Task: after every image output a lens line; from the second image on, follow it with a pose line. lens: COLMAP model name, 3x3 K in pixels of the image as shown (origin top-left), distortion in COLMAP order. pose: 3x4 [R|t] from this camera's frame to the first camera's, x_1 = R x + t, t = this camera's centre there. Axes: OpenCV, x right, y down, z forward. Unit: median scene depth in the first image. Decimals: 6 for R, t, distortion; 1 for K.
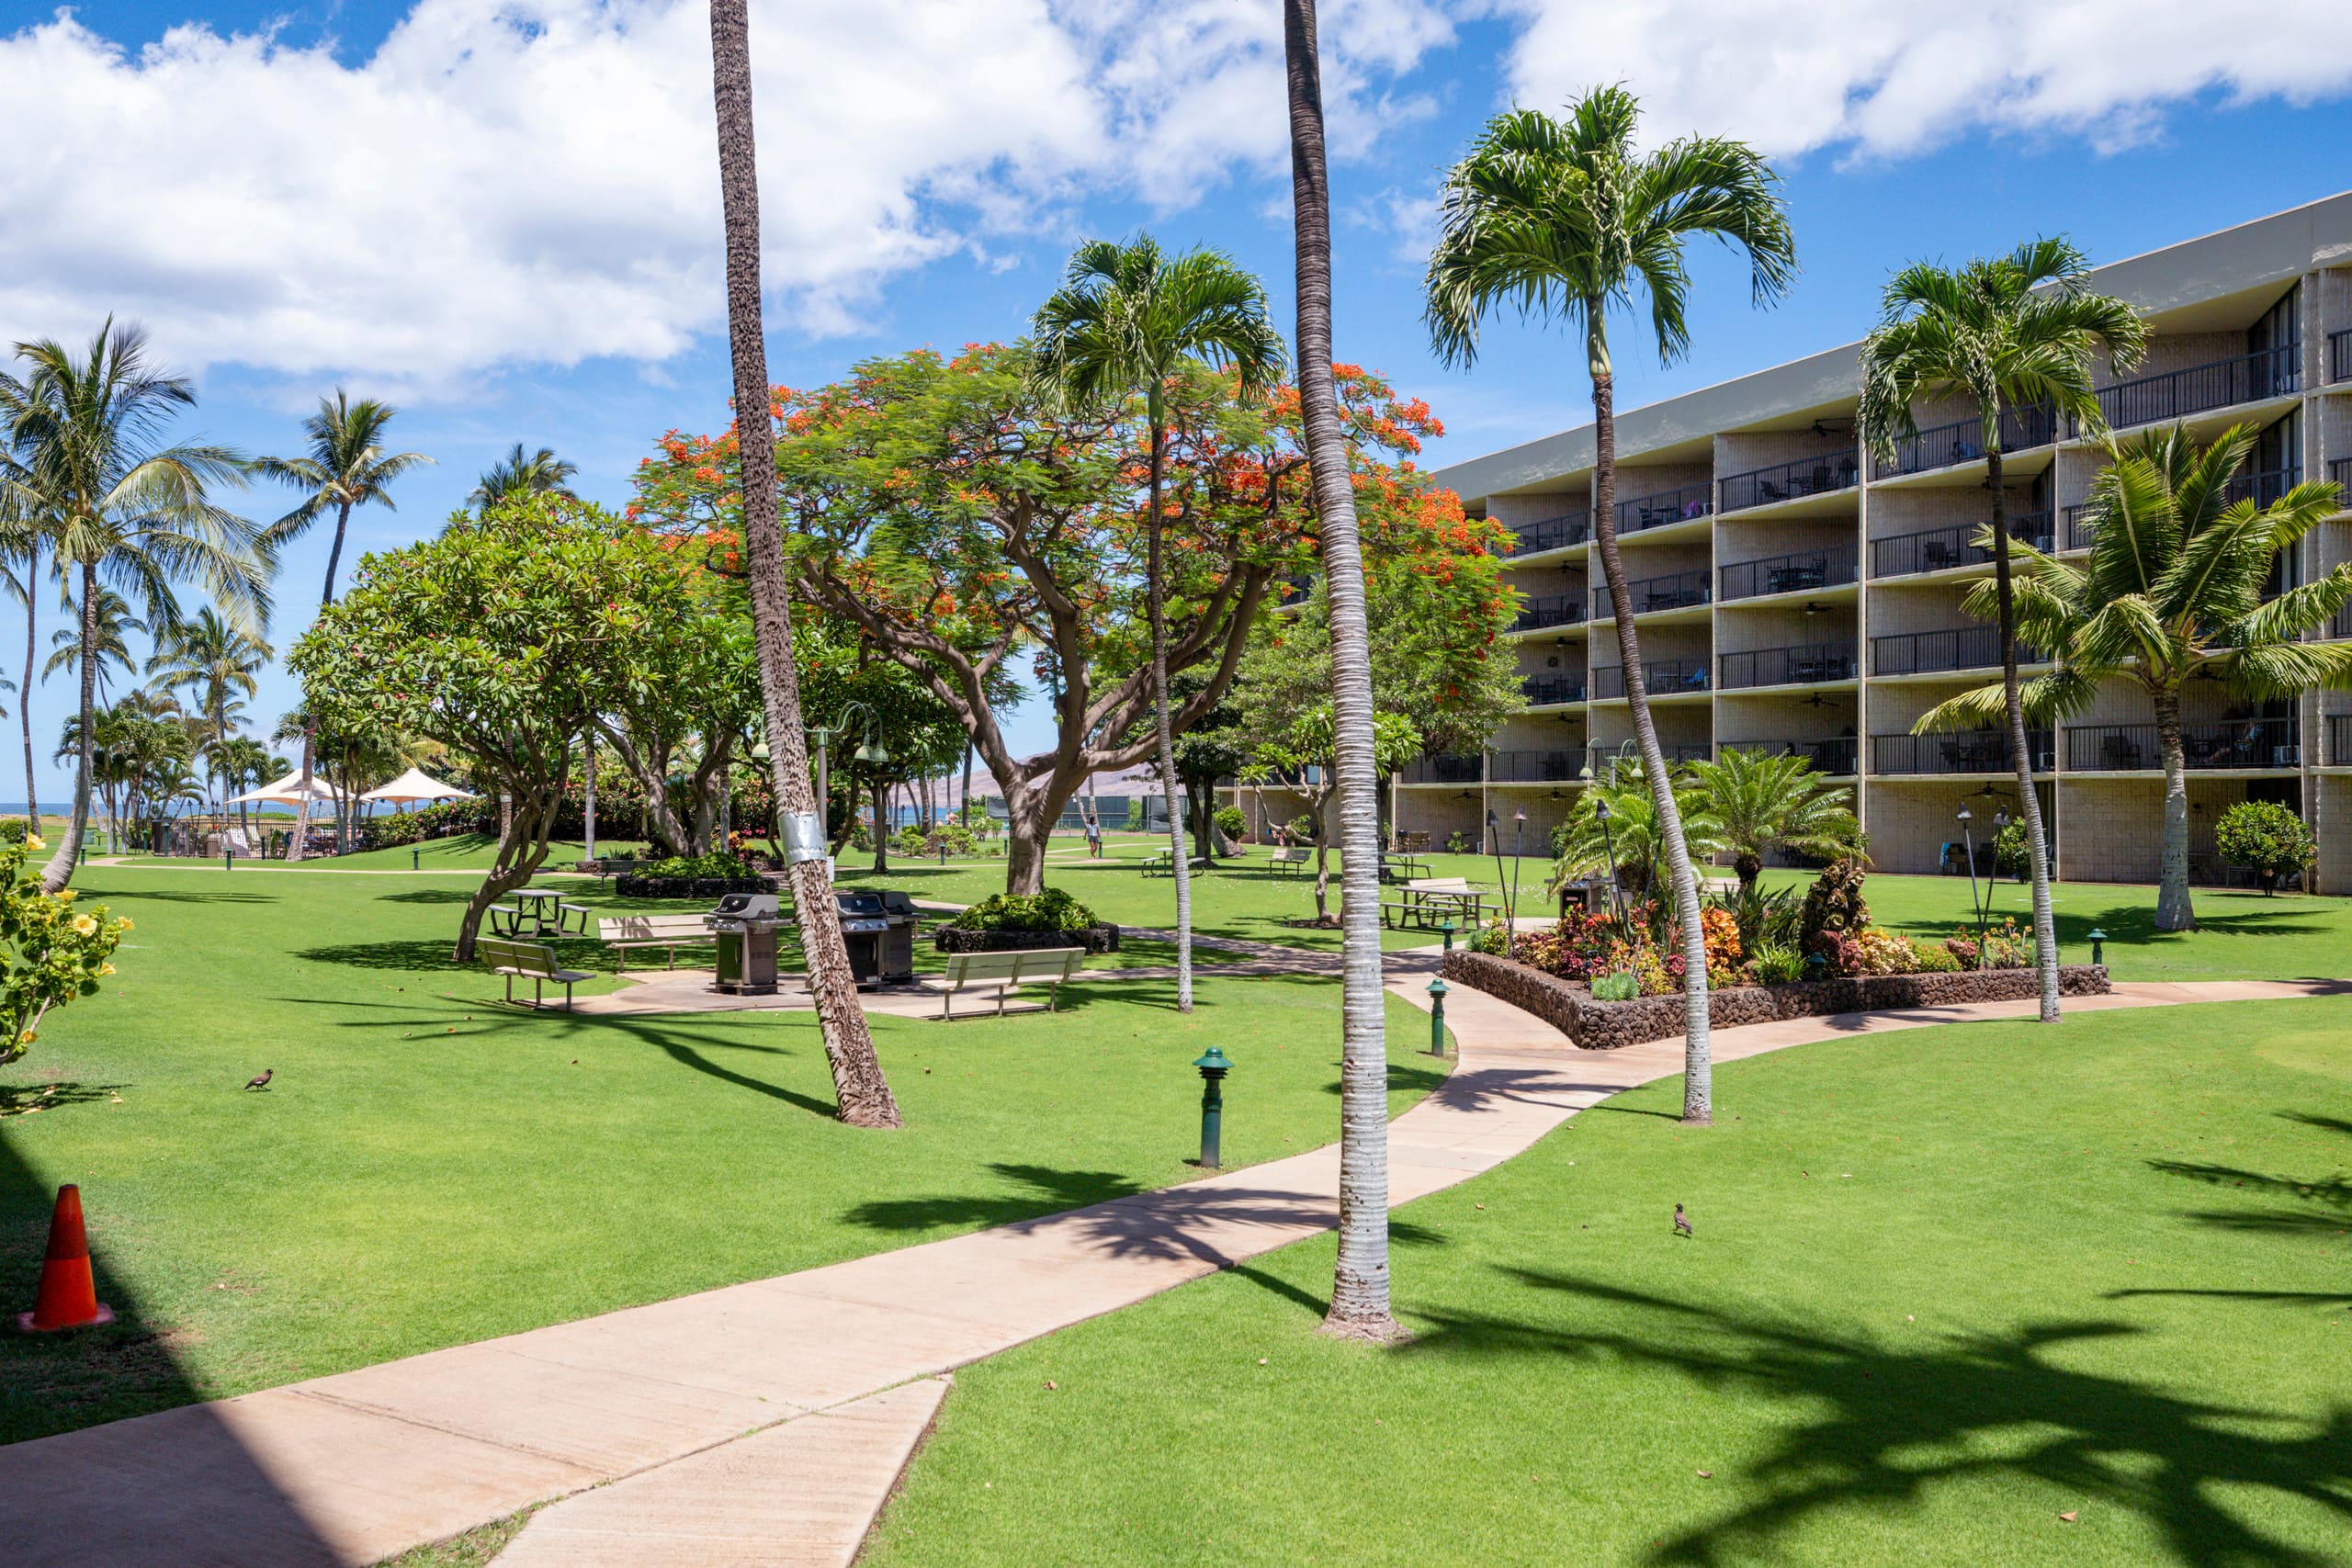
lens RADIAL K [[1842.2, 0, 1175.6], [0, 1842.2, 789.6], [0, 0, 1]] dist [-0.060975, 0.006528]
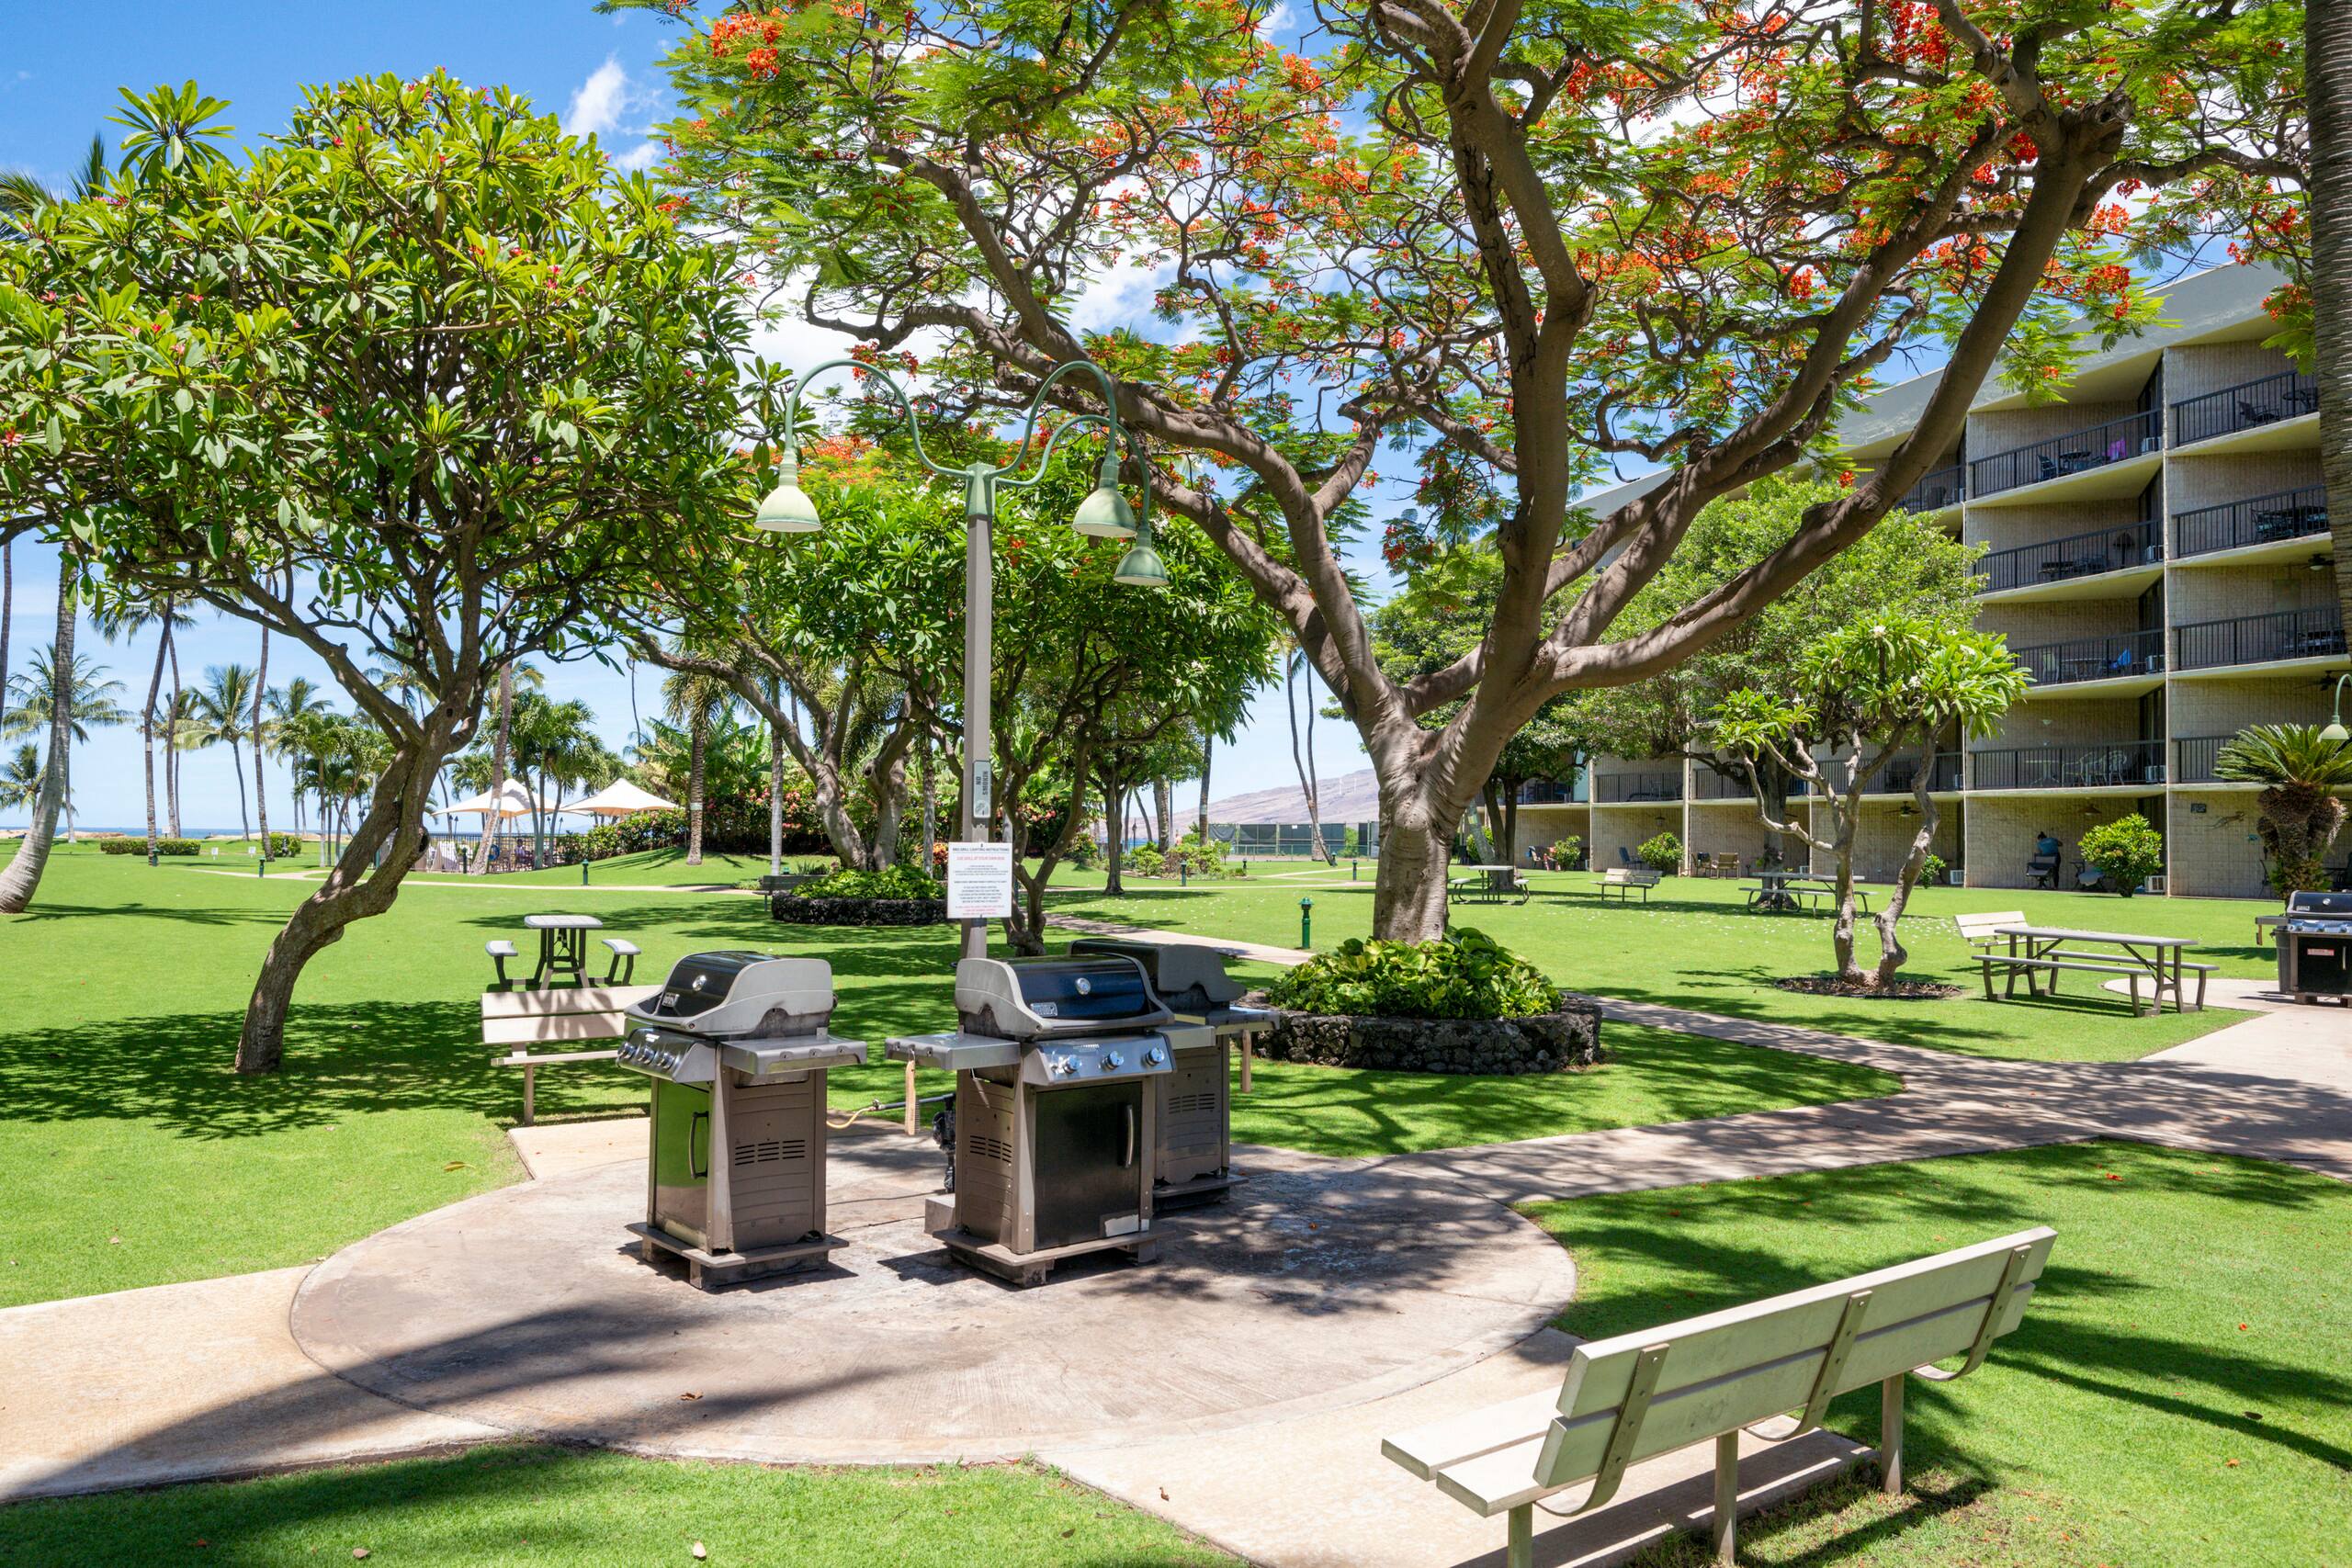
lens RADIAL K [[1842.2, 0, 1174.6], [0, 1842.2, 775.5], [0, 0, 1]] dist [-0.060975, 0.006528]
pose [[0.992298, 0.003864, -0.123812, -0.064821], [-0.006455, 0.999768, -0.020532, 0.017480], [0.123704, 0.021173, 0.992093, 0.379236]]
